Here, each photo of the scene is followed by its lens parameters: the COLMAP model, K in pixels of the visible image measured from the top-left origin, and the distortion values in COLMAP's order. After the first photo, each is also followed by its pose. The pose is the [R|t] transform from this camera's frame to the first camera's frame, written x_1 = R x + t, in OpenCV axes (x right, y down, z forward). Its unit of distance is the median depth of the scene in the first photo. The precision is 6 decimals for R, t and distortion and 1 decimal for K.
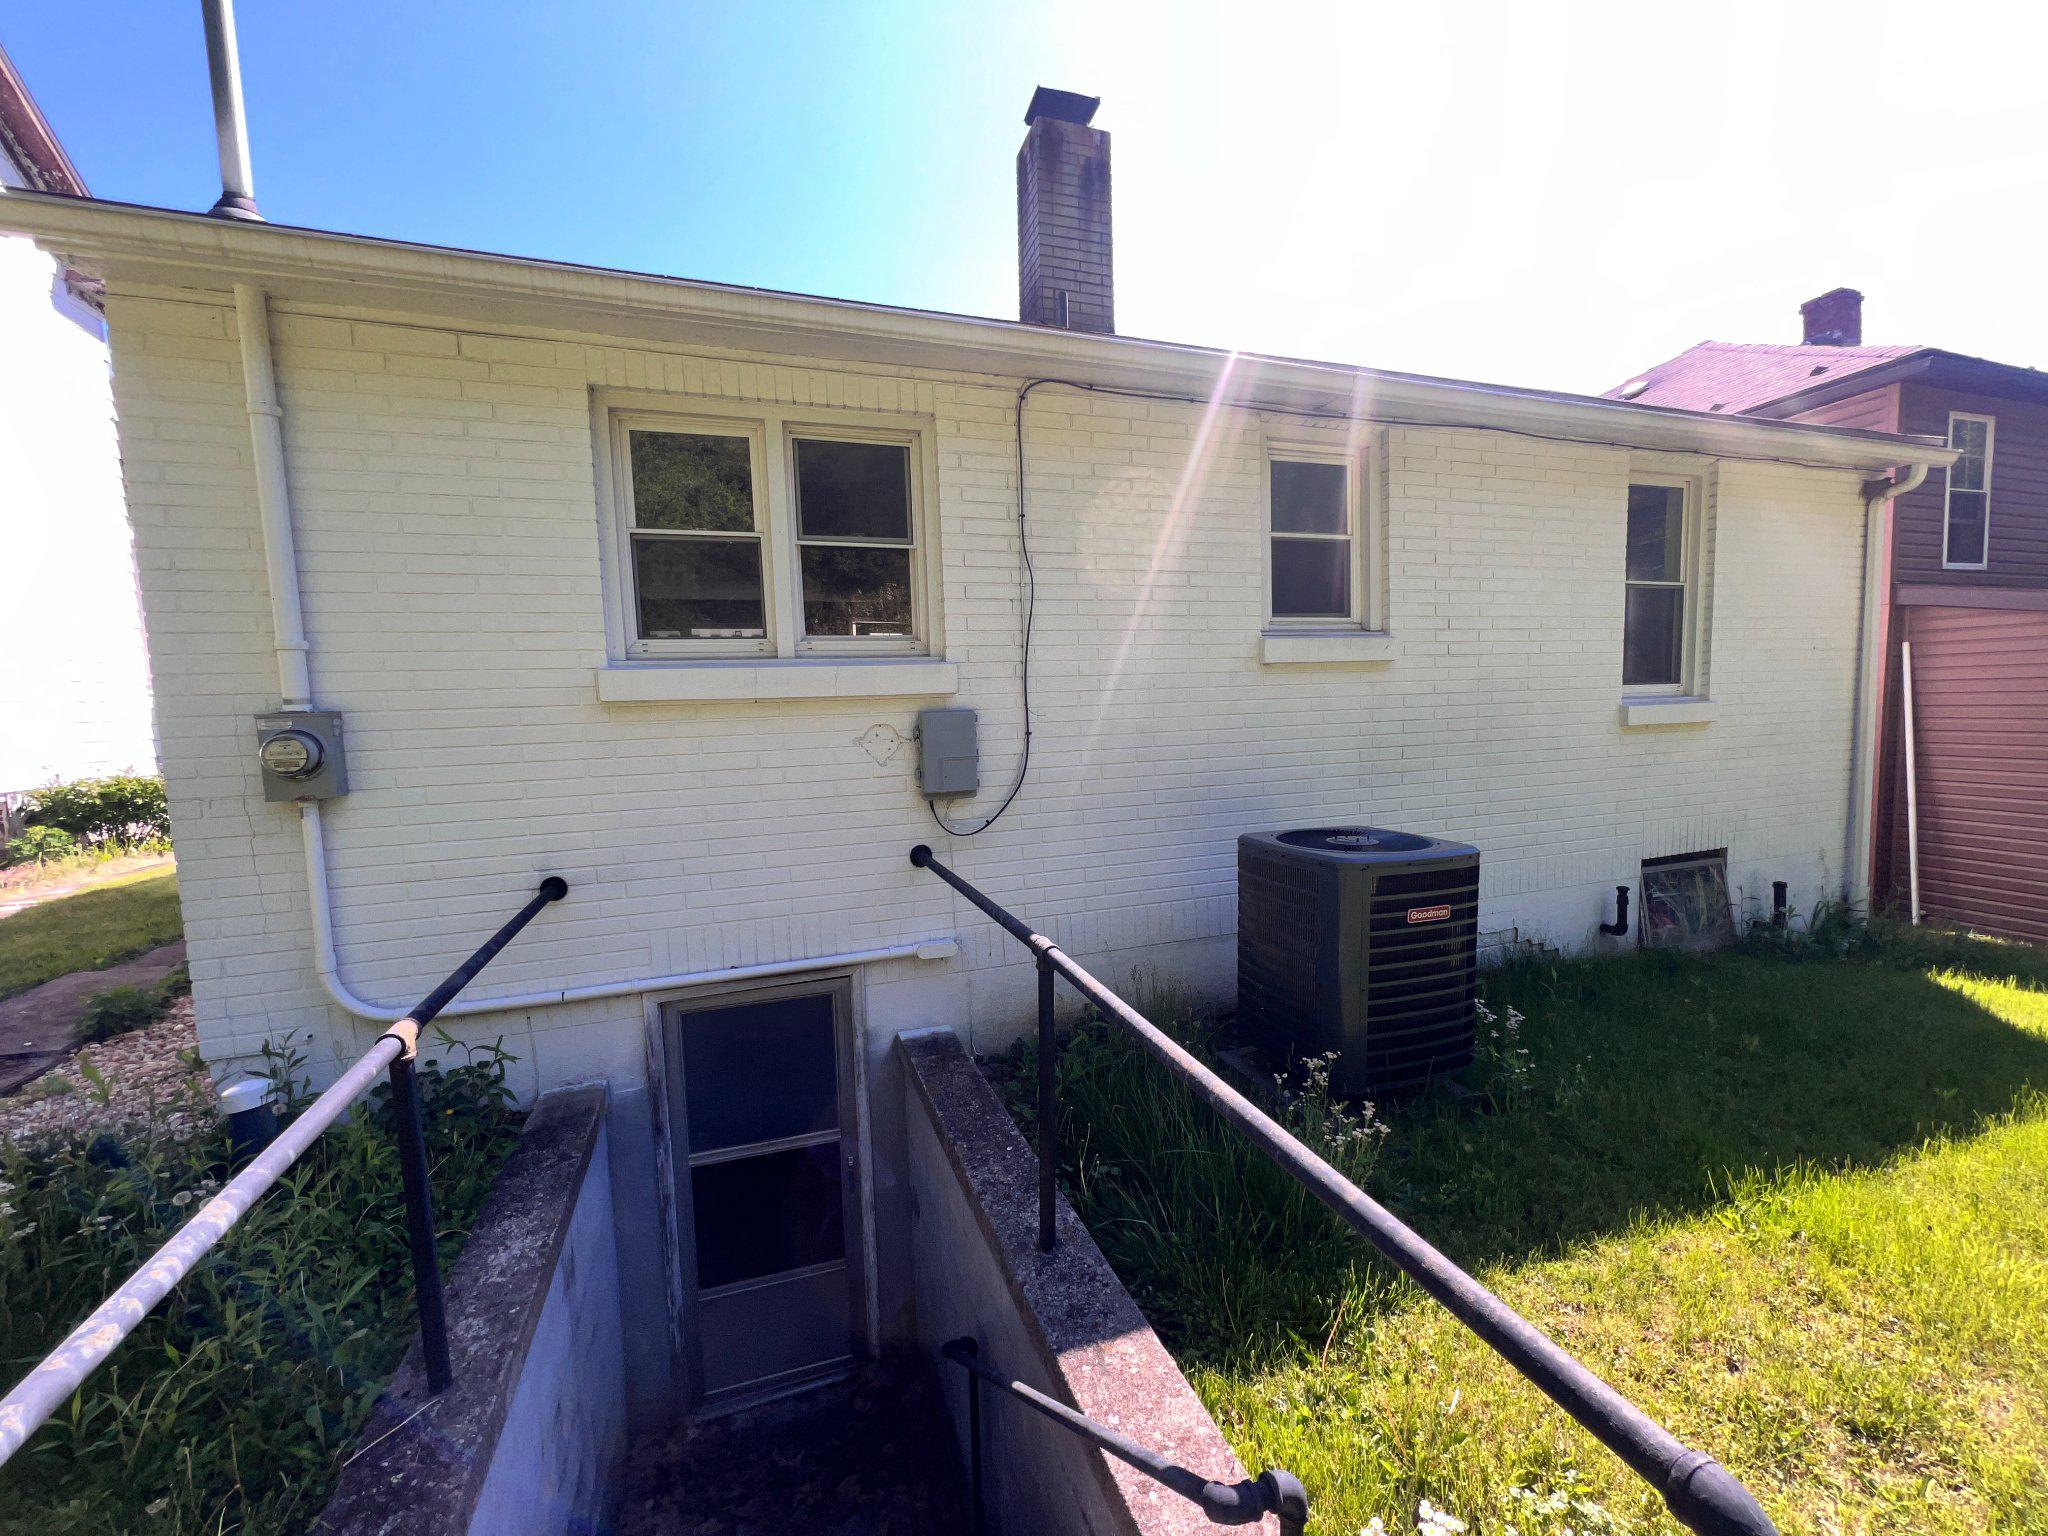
lens RADIAL K [[819.3, 0, 1023.4], [0, 819.3, 771.0], [0, 0, 1]] dist [0.002059, 0.000096]
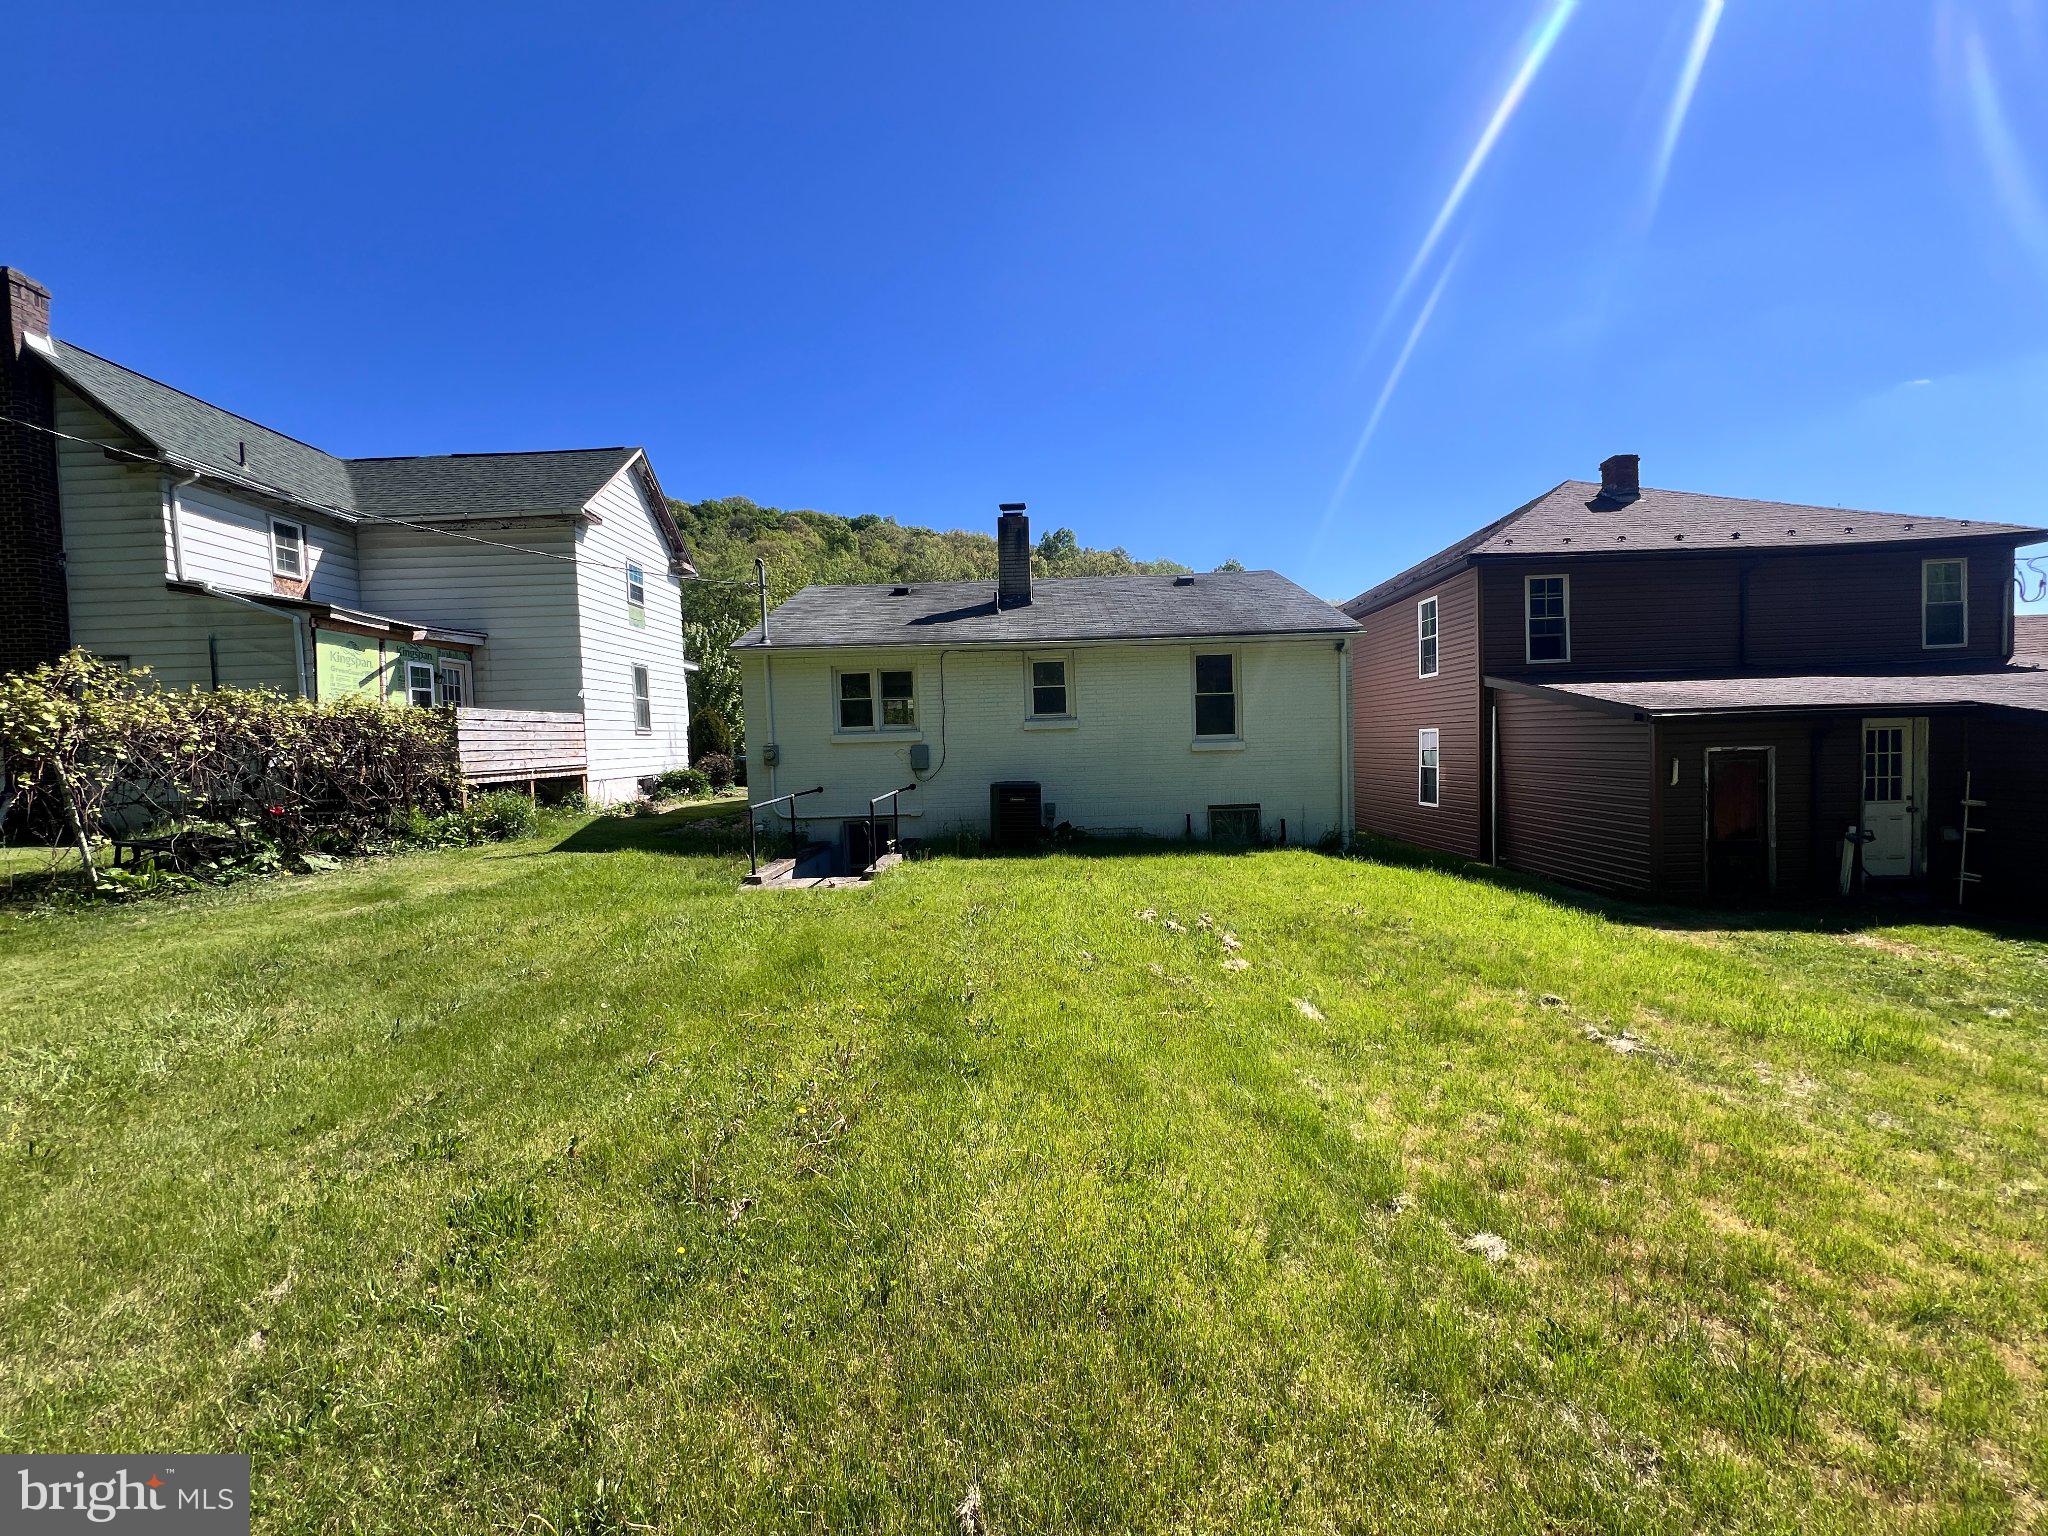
lens RADIAL K [[819.3, 0, 1020.2], [0, 819.3, 769.2], [0, 0, 1]] dist [0.002059, 0.000096]
pose [[0.941525, 0.012173, -0.336722, 1.443156], [-0.023998, 0.999232, -0.030979, 0.121203], [0.336086, 0.037248, 0.941094, -2.073630]]
